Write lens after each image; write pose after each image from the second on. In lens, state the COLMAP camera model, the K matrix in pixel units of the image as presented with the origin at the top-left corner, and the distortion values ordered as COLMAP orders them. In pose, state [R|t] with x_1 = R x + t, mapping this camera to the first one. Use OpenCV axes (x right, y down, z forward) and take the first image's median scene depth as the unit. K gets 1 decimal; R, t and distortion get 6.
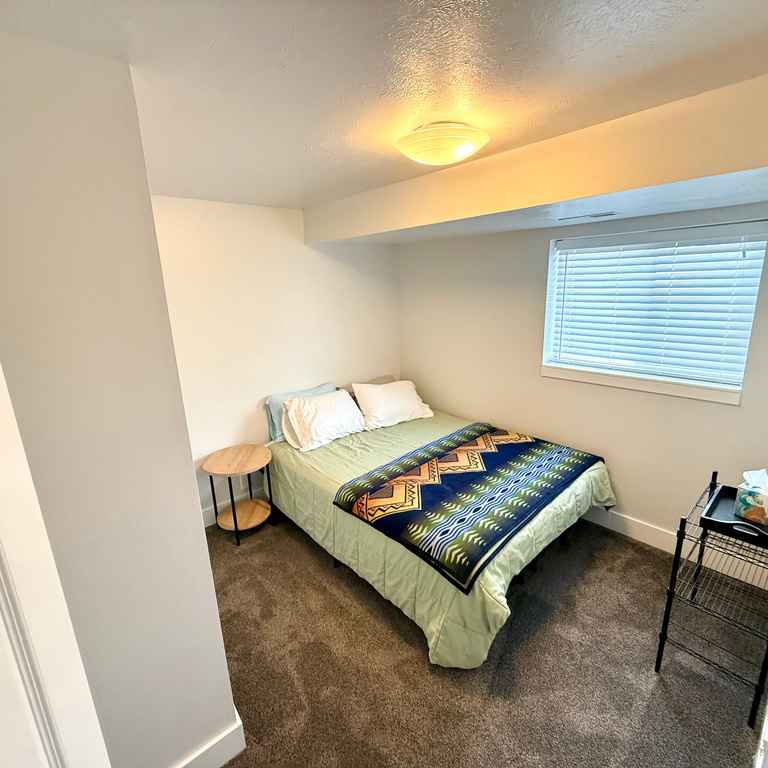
lens RADIAL K [[407.0, 0, 386.7], [0, 407.0, 382.3], [0, 0, 1]] dist [-0.005488, 0.000629]
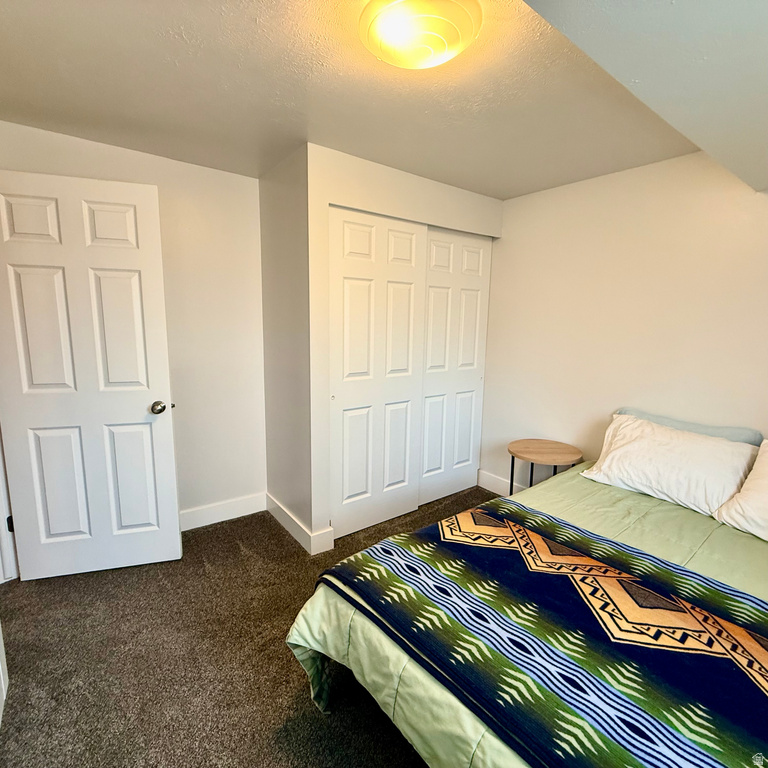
lens RADIAL K [[407.0, 0, 387.1], [0, 407.0, 384.2], [0, 0, 1]] dist [-0.005488, 0.000629]
pose [[-0.101458, 0.184053, -0.977666, 0.622466], [-0.247194, 0.947253, 0.203980, -0.066139], [0.963640, 0.262368, -0.050609, 0.707716]]
